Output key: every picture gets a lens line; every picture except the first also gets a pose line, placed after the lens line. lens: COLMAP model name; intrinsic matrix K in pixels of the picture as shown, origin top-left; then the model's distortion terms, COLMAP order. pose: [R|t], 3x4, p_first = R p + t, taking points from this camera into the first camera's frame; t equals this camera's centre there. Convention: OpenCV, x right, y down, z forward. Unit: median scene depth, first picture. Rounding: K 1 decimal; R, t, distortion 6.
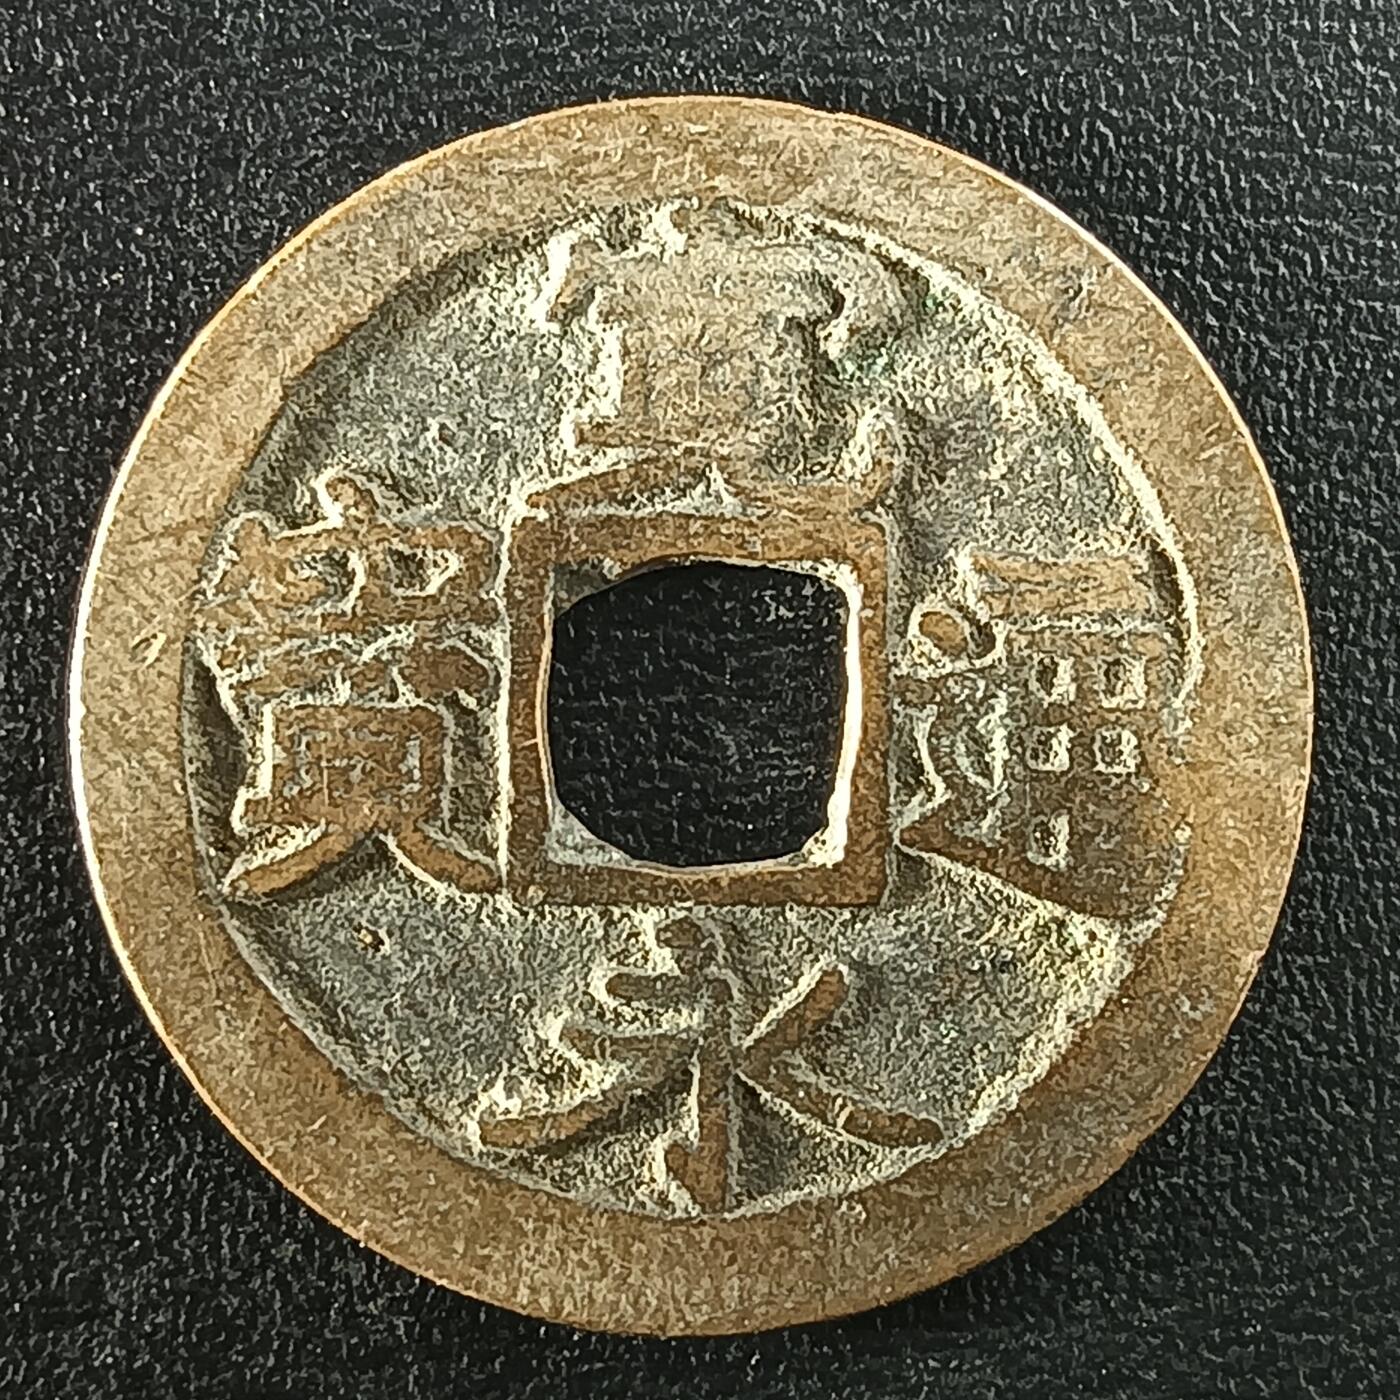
lens RADIAL K [[567.8, 0, 697.9], [0, 567.8, 693.7], [0, 0, 1]] dist [-0.002717, 0.000156]
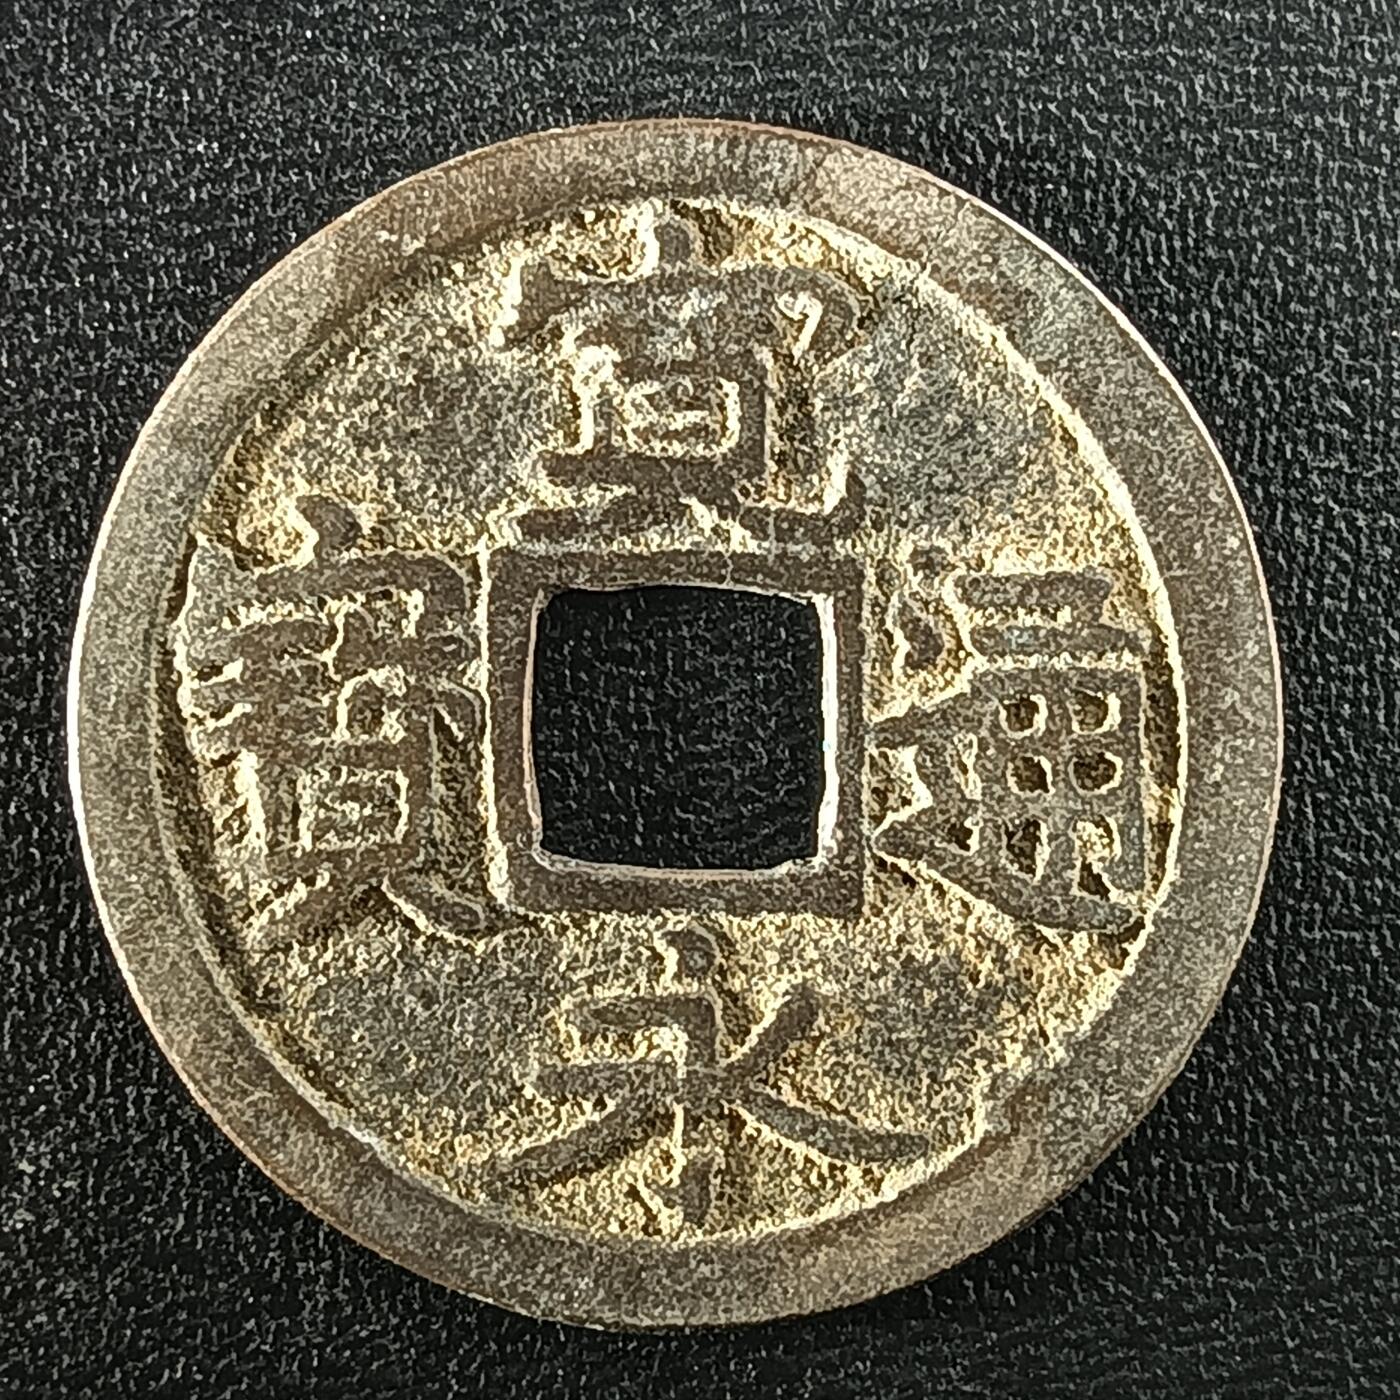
lens RADIAL K [[567.8, 0, 733.8], [0, 567.8, 752.9], [0, 0, 1]] dist [-0.002717, 0.000156]
pose [[0.999474, -0.032404, 0.001317, 0.247139], [0.032401, 0.999473, 0.002155, 0.378311], [-0.001387, -0.002111, 0.999997, -0.000889]]
